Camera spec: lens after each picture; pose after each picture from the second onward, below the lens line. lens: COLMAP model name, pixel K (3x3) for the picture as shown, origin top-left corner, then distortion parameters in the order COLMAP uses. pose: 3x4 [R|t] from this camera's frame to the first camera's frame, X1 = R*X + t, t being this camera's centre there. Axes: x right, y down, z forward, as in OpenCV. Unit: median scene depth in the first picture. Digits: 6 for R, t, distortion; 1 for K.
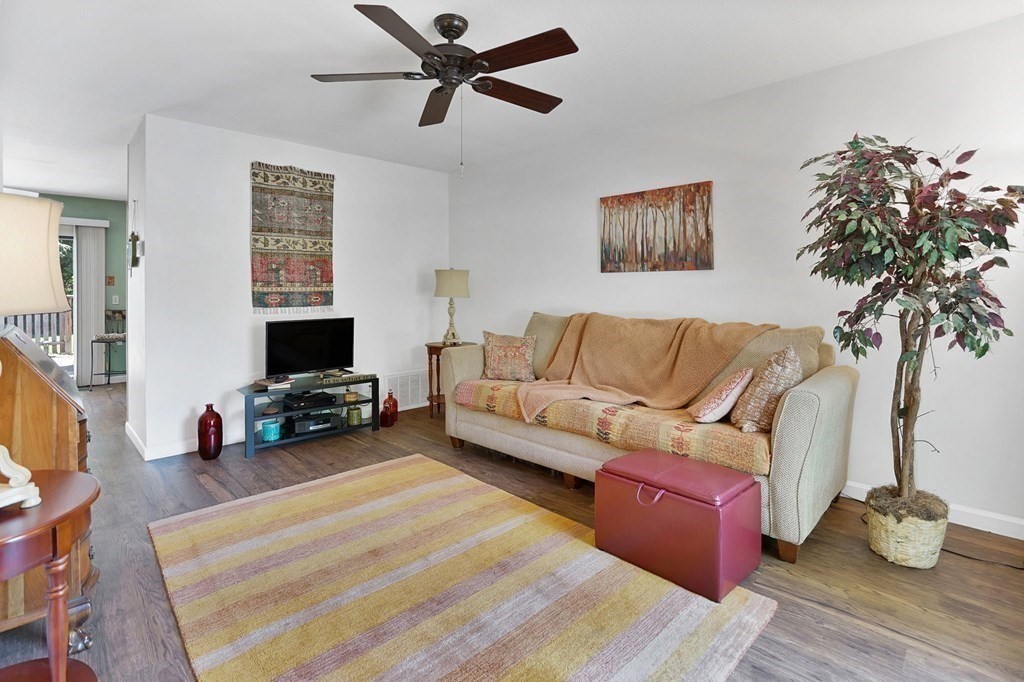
lens RADIAL K [[502.0, 0, 519.2], [0, 502.0, 293.6], [0, 0, 1]] dist [-0.030029, 0.004734]
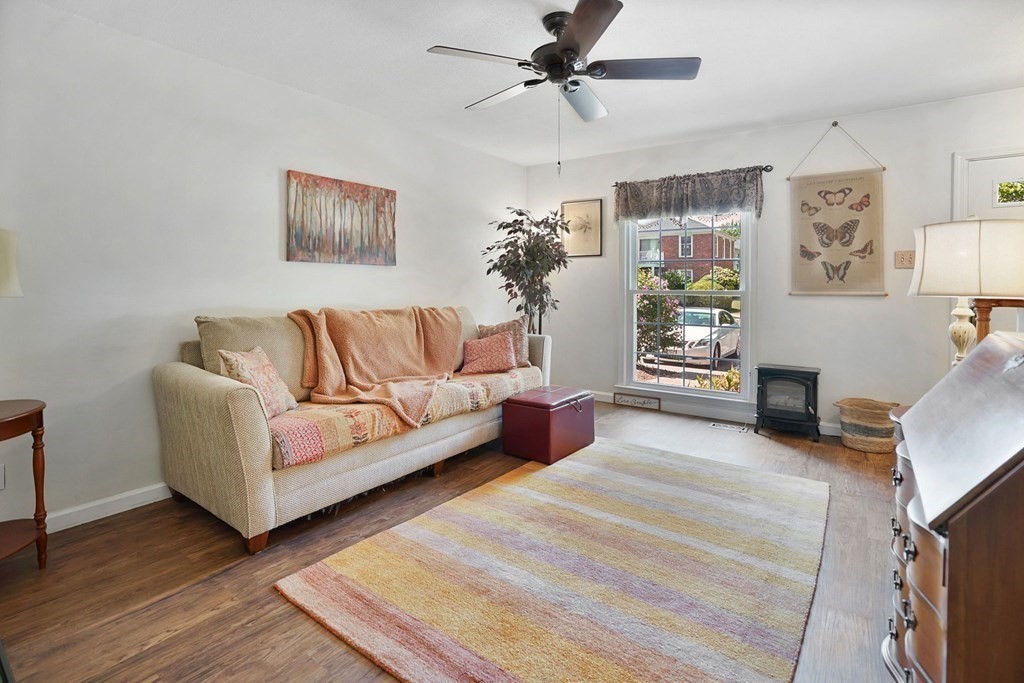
lens RADIAL K [[502.0, 0, 510.2], [0, 502.0, 292.0], [0, 0, 1]] dist [-0.030029, 0.004734]
pose [[-0.153993, -0.012813, 0.987989, -0.781874], [0.006227, 0.999883, 0.013938, 0.000285], [-0.988052, 0.008298, -0.153895, 0.848945]]
